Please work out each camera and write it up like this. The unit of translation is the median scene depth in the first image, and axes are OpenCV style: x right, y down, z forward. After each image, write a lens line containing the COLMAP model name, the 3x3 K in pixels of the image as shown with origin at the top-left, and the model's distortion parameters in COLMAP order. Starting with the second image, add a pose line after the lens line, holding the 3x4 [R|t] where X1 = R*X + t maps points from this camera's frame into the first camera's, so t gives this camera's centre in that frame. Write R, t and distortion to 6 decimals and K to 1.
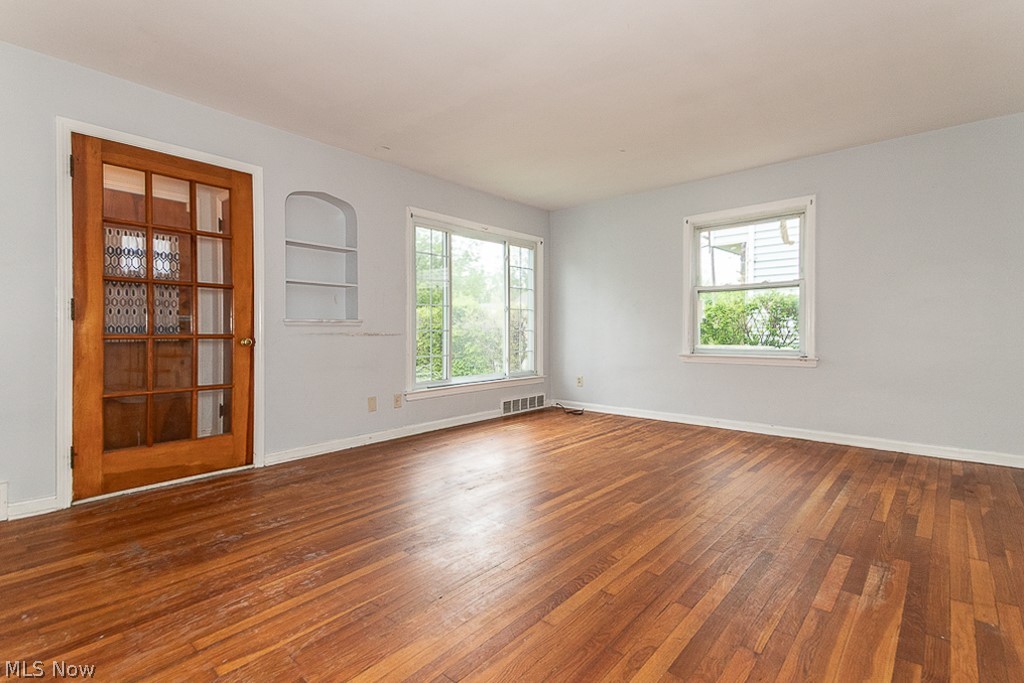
lens RADIAL K [[487.6, 0, 498.1], [0, 487.6, 334.7], [0, 0, 1]] dist [0.054023, -0.001855]
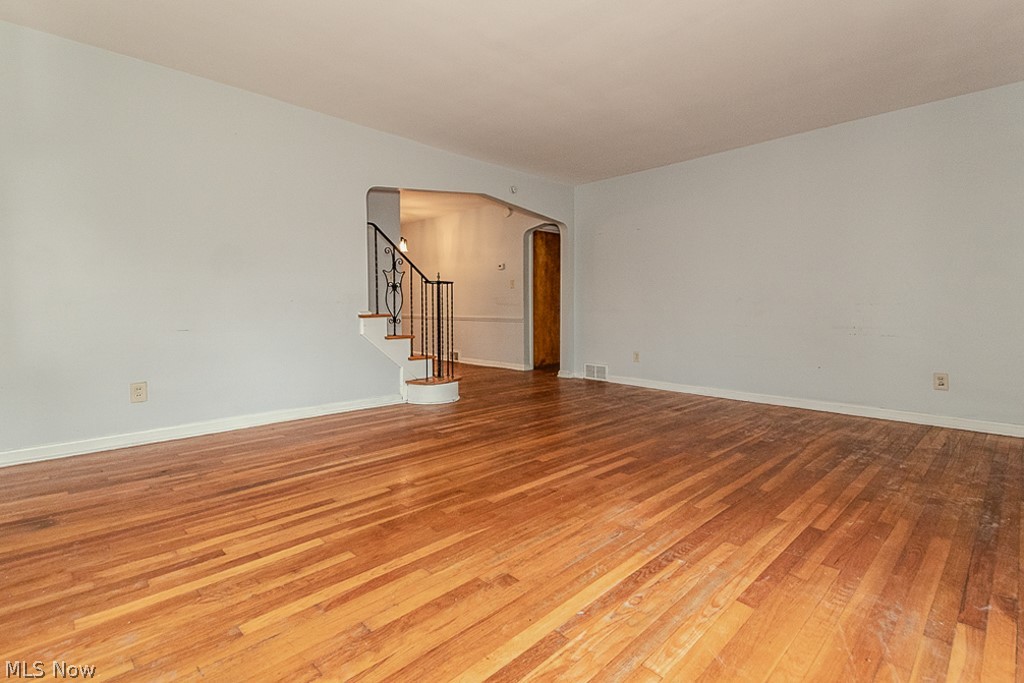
lens RADIAL K [[487.6, 0, 498.1], [0, 487.6, 334.7], [0, 0, 1]] dist [0.054023, -0.001855]
pose [[-0.997019, -0.003893, 0.077064, 0.186374], [0.001626, 0.997445, 0.071416, -0.002259], [-0.077145, 0.071329, -0.994465, 1.317248]]
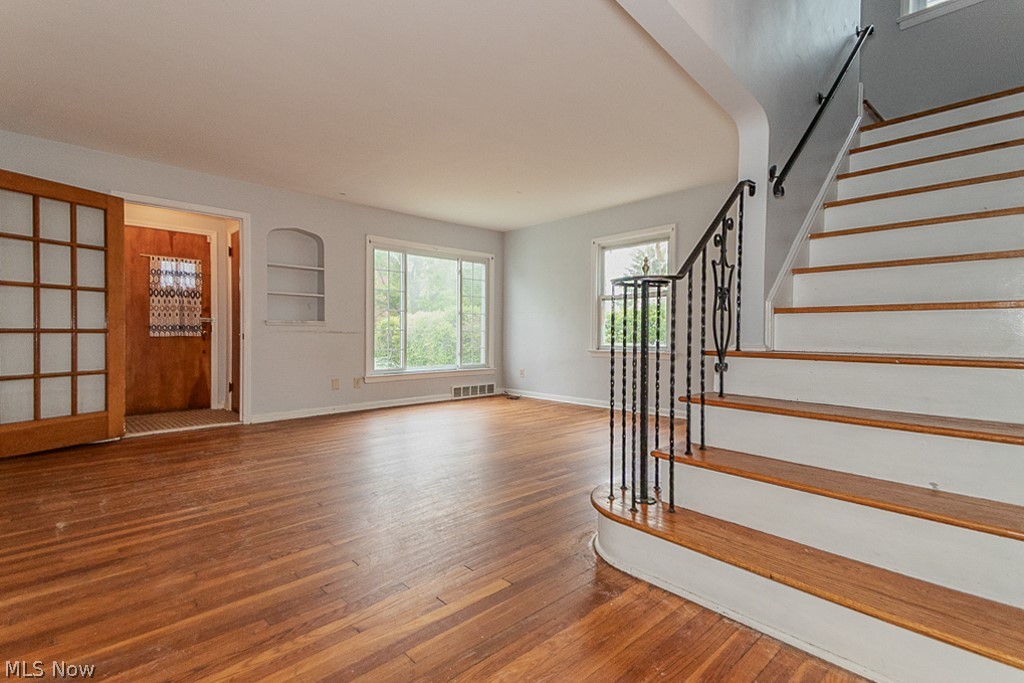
lens RADIAL K [[487.6, 0, 498.1], [0, 487.6, 334.7], [0, 0, 1]] dist [0.054023, -0.001855]
pose [[0.995484, 0.005496, -0.094765, 0.311784], [-0.006121, 0.999961, -0.006304, 0.012306], [0.094727, 0.006856, 0.995480, -0.291305]]
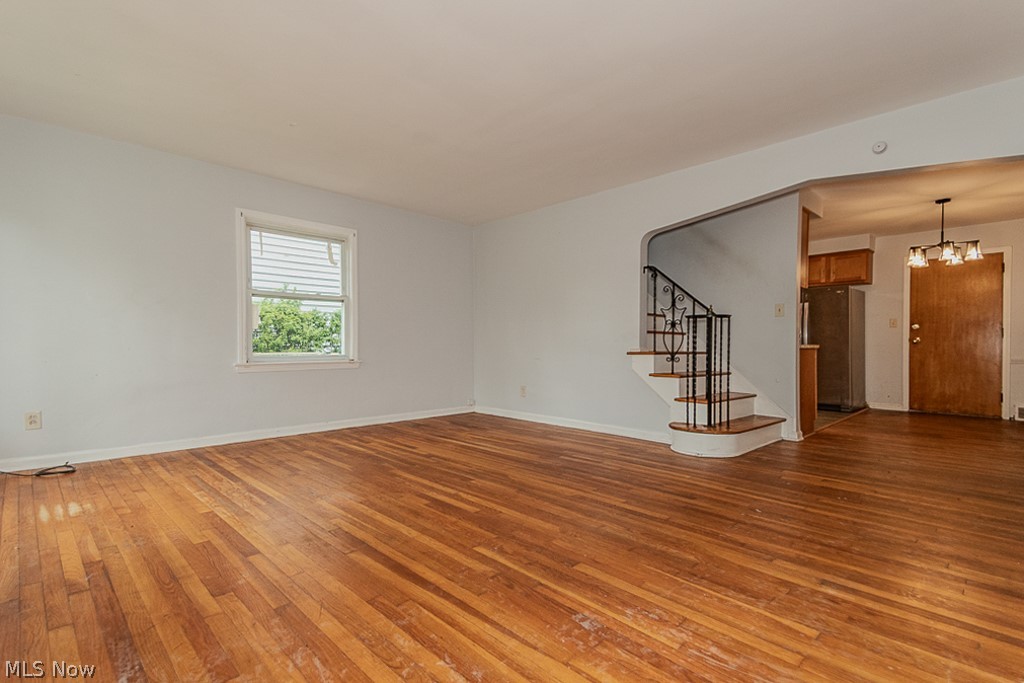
lens RADIAL K [[479.8, 0, 523.3], [0, 479.8, 341.8], [0, 0, 1]] dist [0.051538, 0.000299]
pose [[0.048649, 0.009369, 0.998772, -0.560032], [0.006690, 0.999931, -0.009706, 0.014869], [-0.998794, 0.007154, 0.048583, 0.532053]]
